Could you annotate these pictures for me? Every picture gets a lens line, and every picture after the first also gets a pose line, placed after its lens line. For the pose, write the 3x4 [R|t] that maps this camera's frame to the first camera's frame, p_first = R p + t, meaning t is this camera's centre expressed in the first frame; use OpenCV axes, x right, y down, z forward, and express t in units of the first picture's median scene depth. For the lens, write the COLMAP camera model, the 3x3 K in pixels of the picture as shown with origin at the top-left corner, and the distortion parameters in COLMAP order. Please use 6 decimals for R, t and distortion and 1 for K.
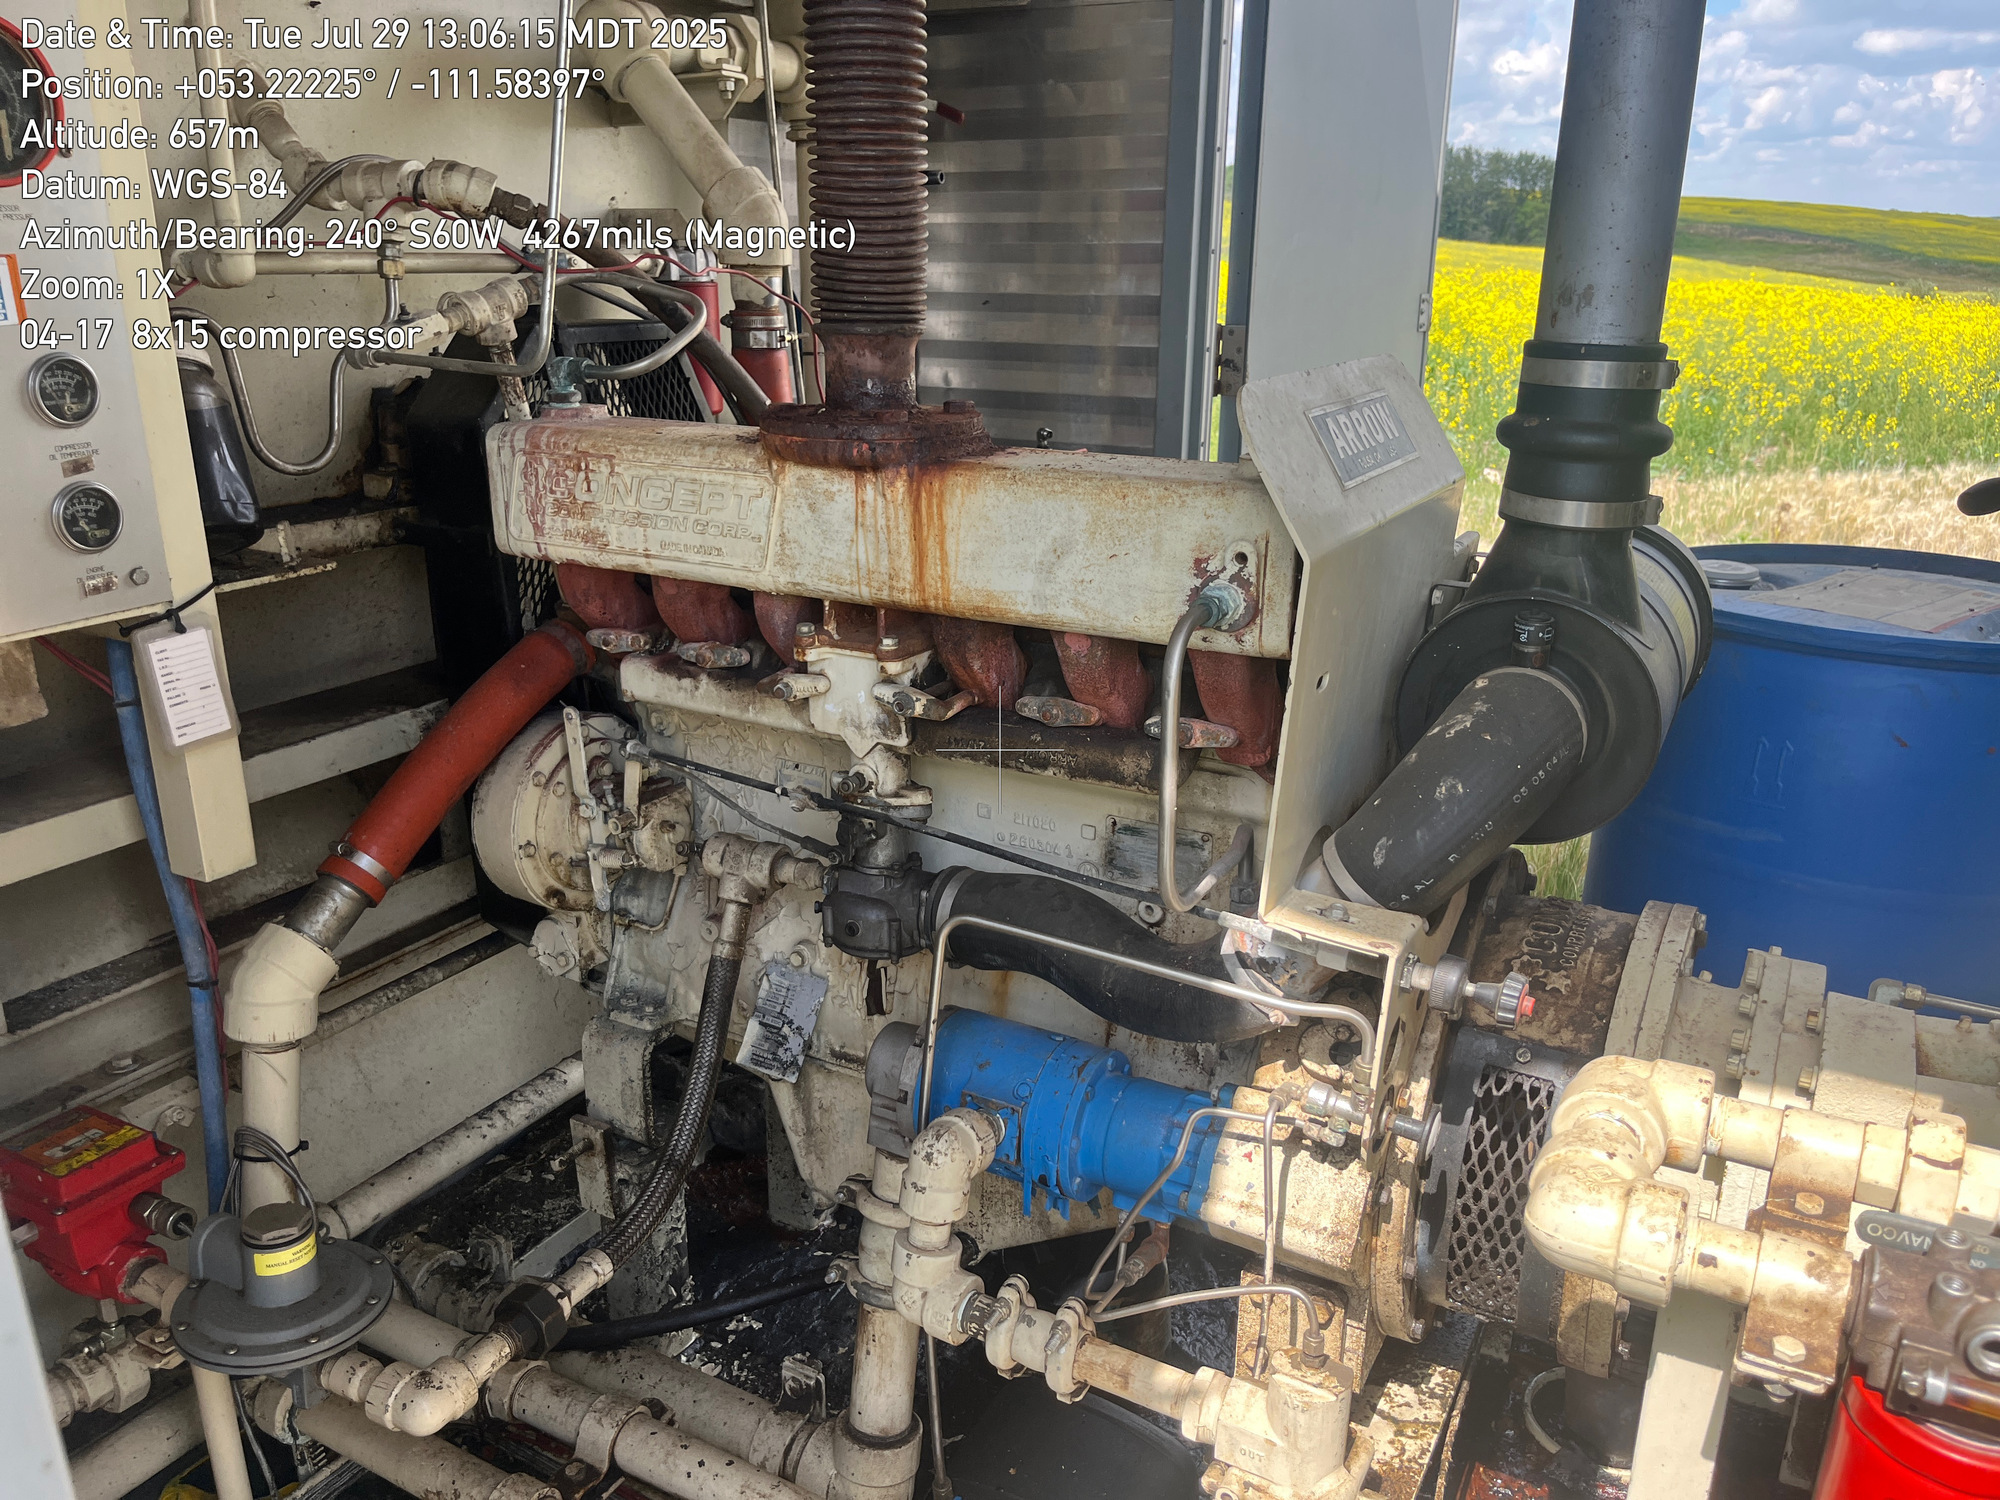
lens RADIAL K [[1506.1, 0, 1006.3], [0, 1506.1, 769.6], [0, 0, 1]] dist [0.069091, -0.110233]
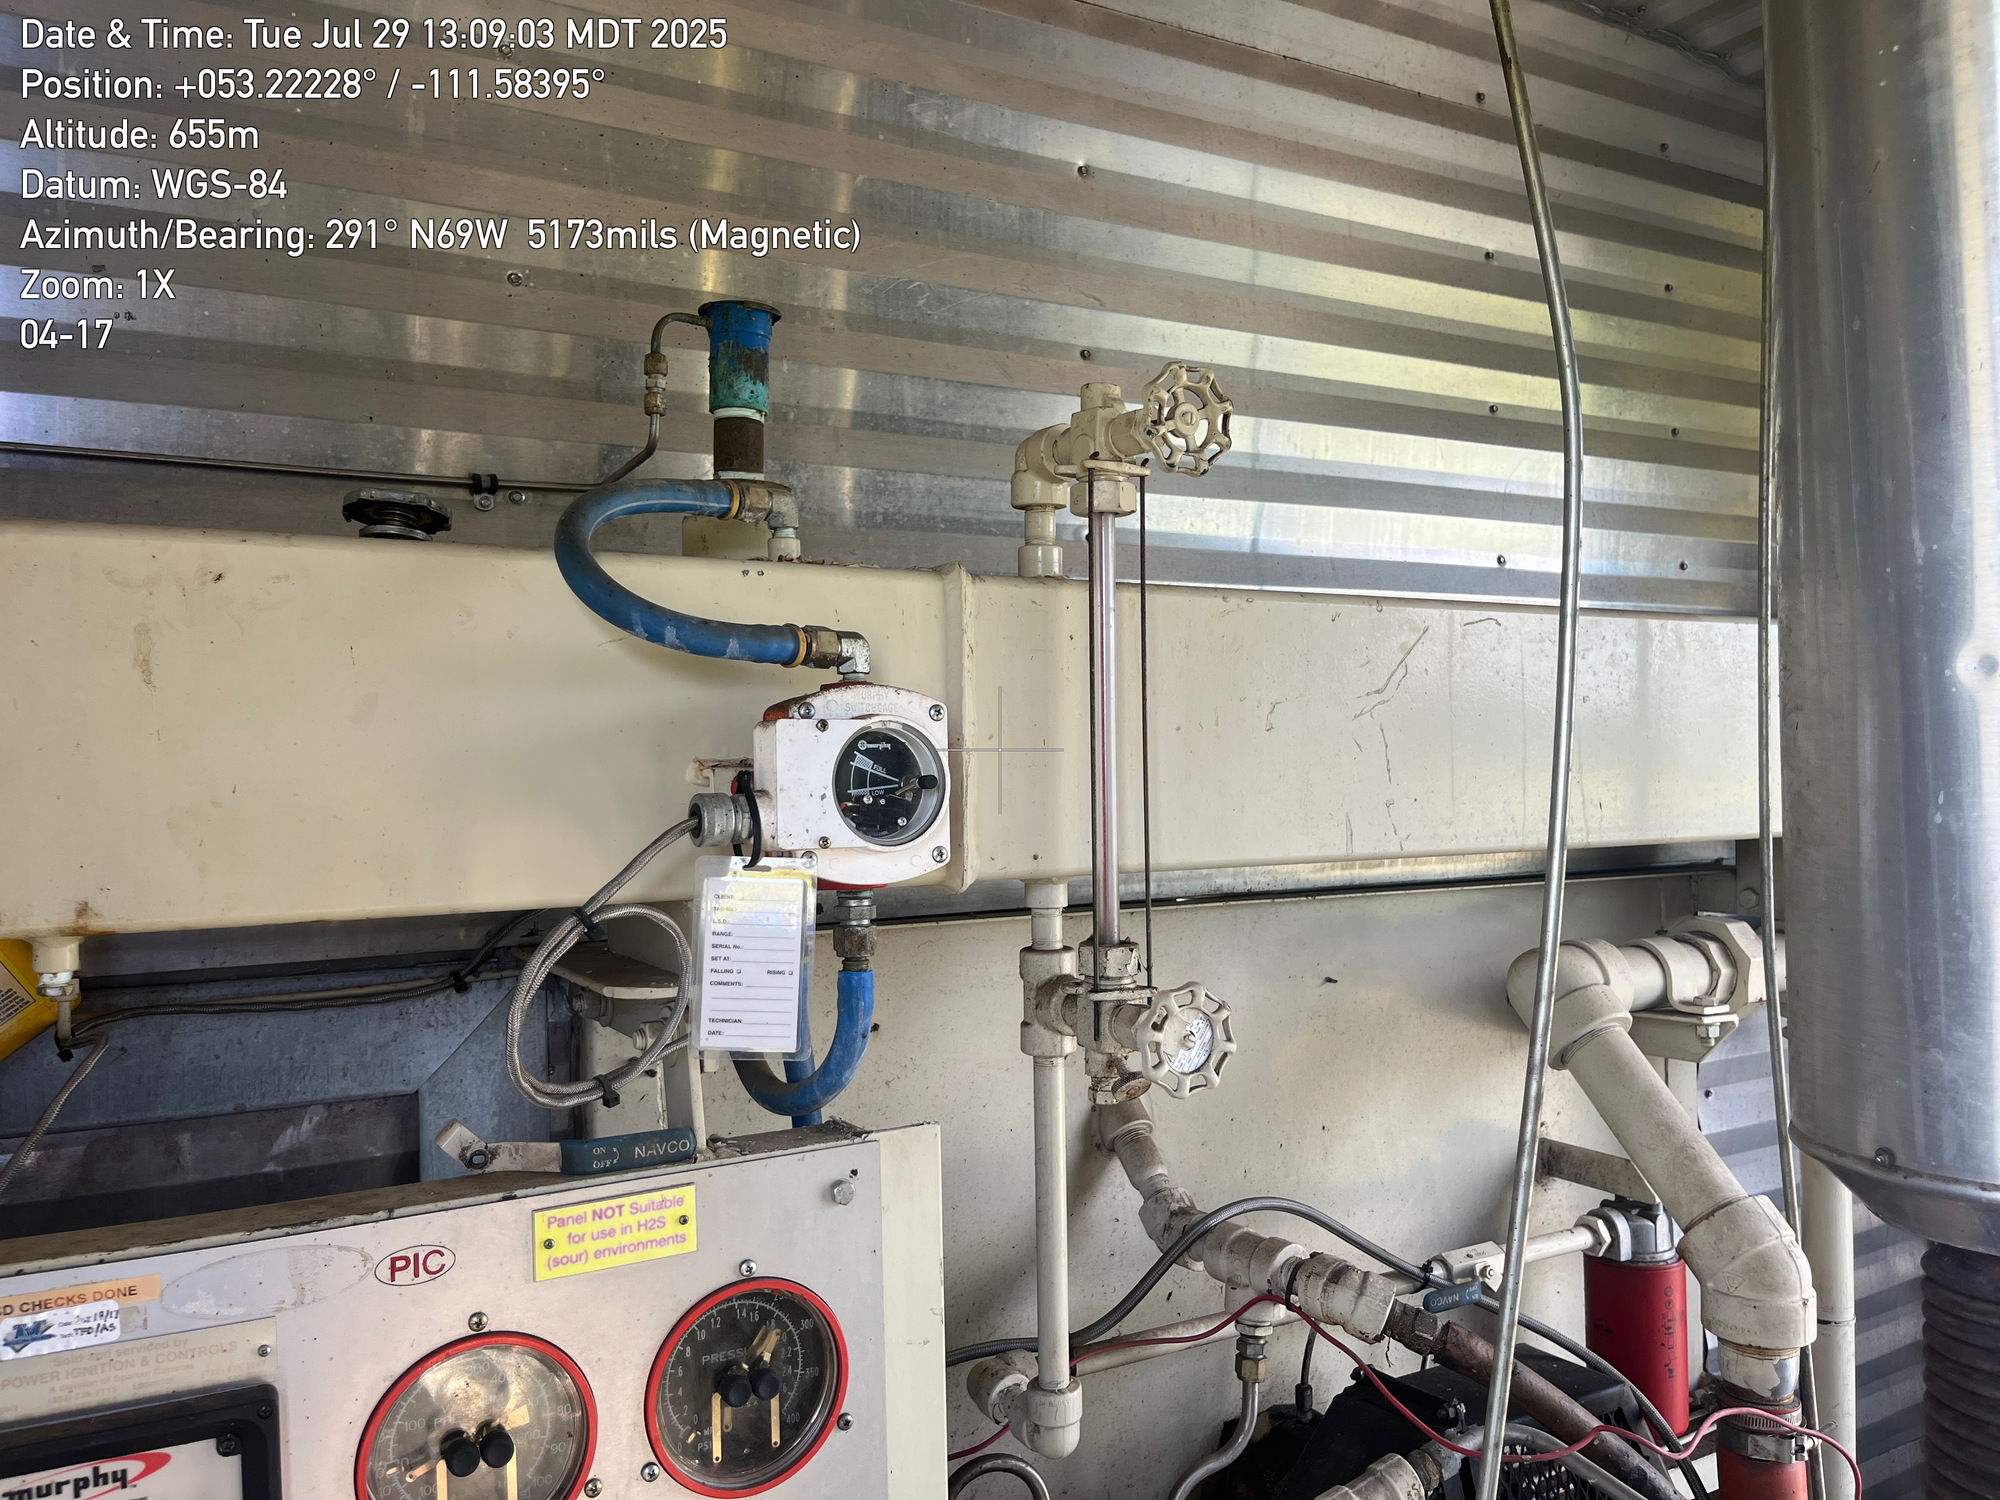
lens RADIAL K [[1524.9, 0, 1024.5], [0, 1524.9, 754.3], [0, 0, 1]] dist [0.051414, -0.089802]
pose [[0.851308, -0.038635, -0.523241, -0.093123], [-0.135379, 0.947339, -0.290211, -0.417185], [0.506899, 0.317895, 0.801247, 0.245471]]
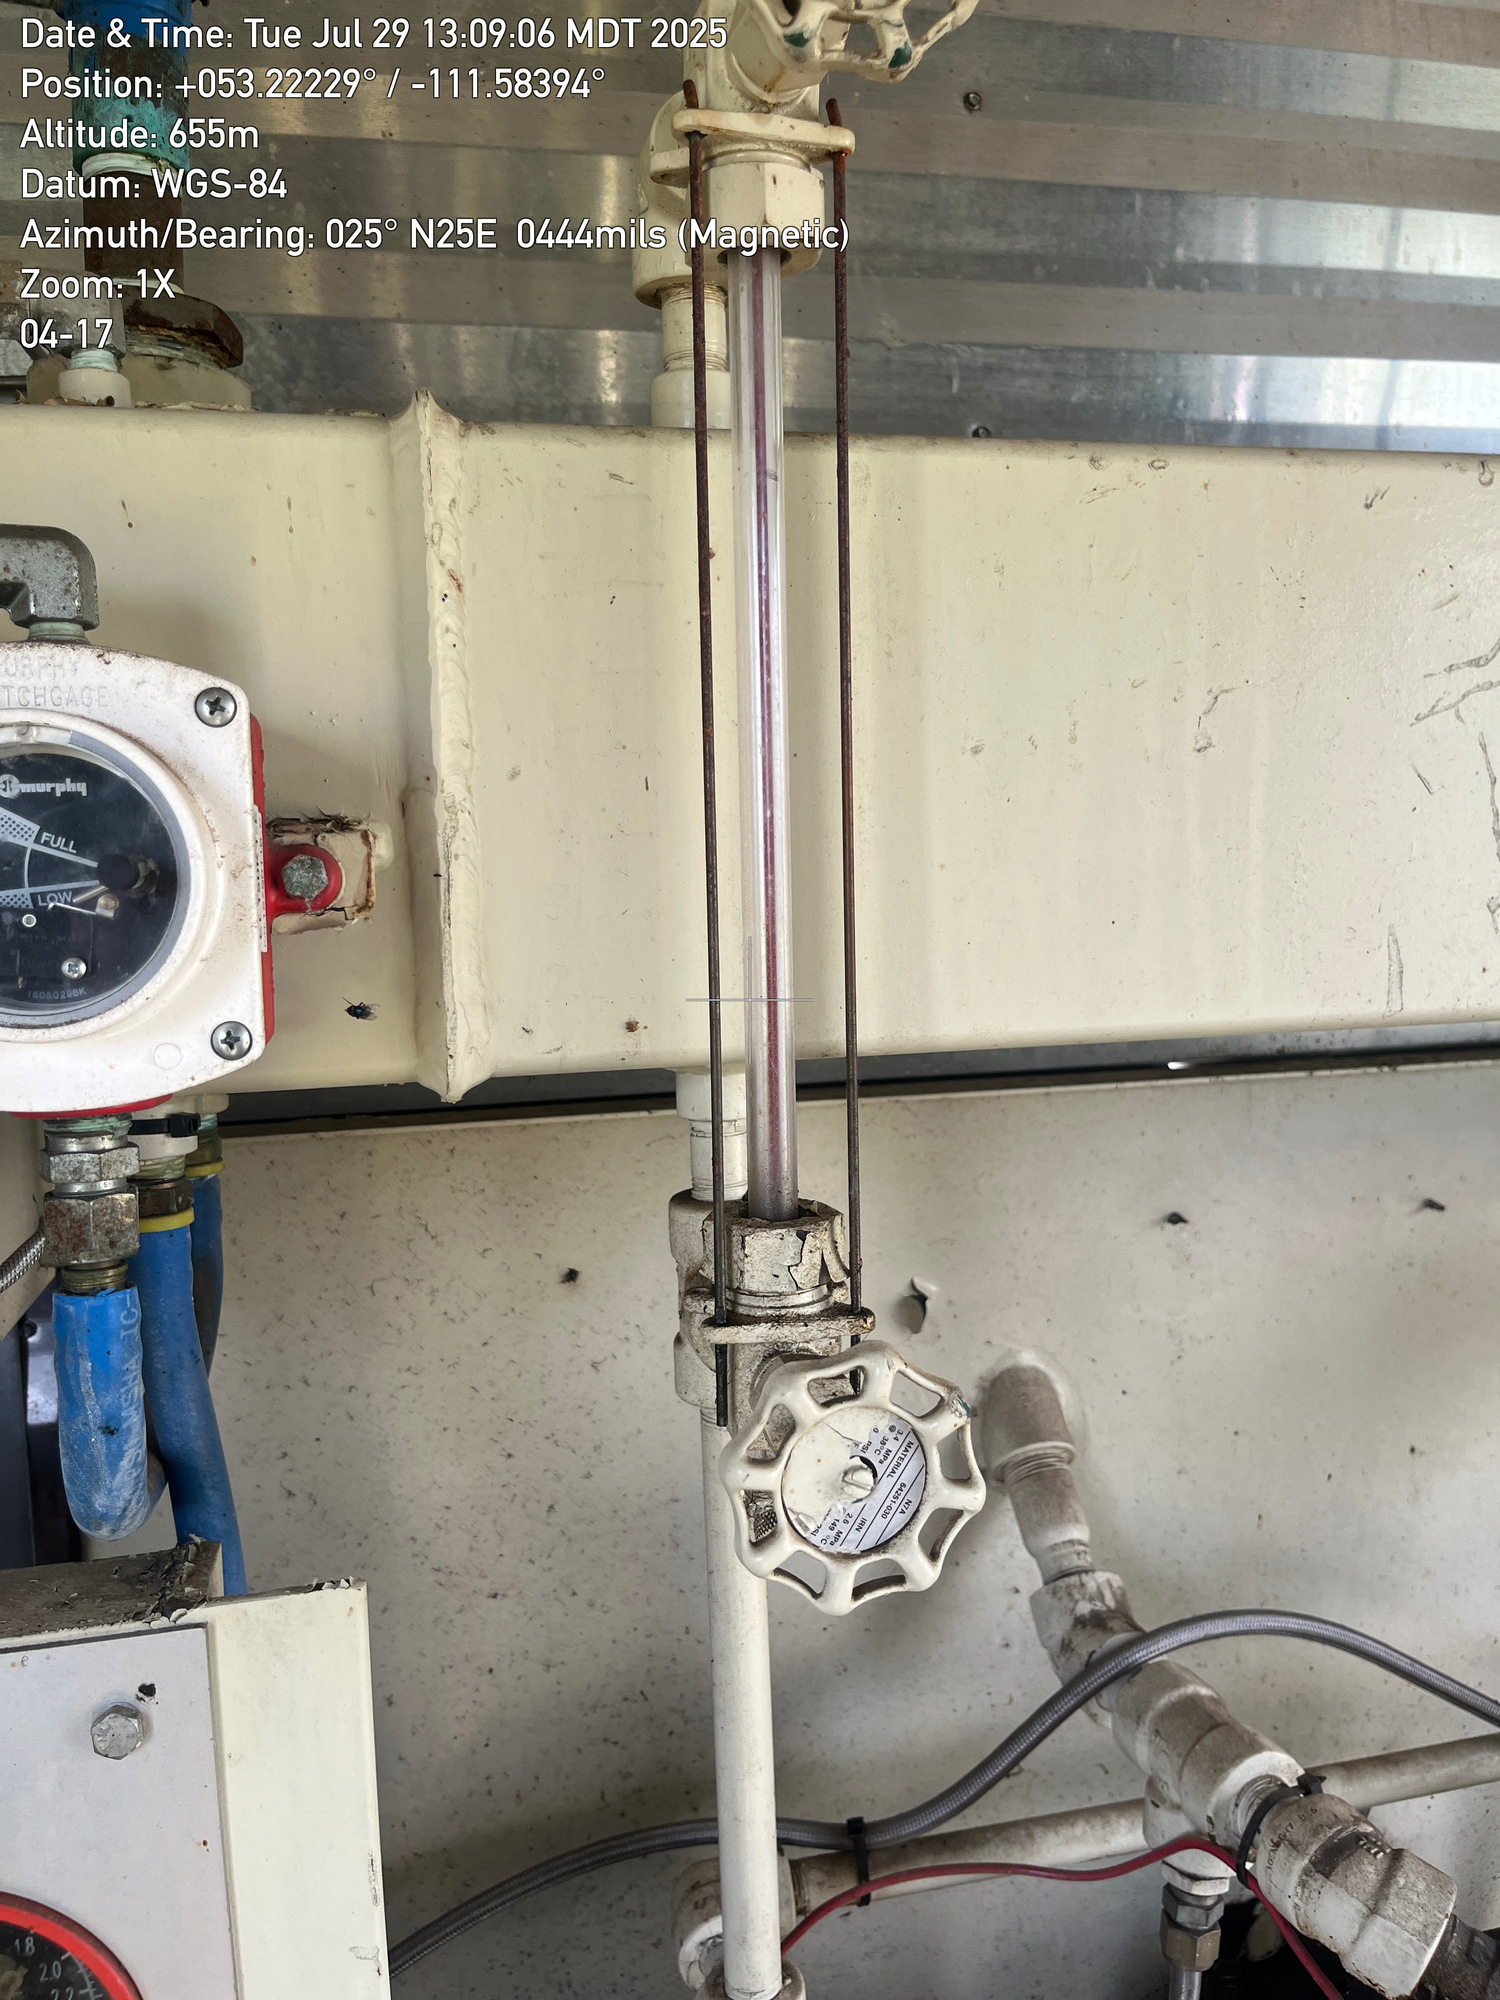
lens RADIAL K [[1561.4, 0, 750.0], [0, 1561.4, 1000.0], [0, 0, 1]] dist [-0.002382, -0.000241]
pose [[0.657220, 0.027374, -0.753201, -0.184741], [-0.200171, 0.969791, -0.139417, -0.542610], [0.726632, 0.242397, 0.642845, 0.631836]]
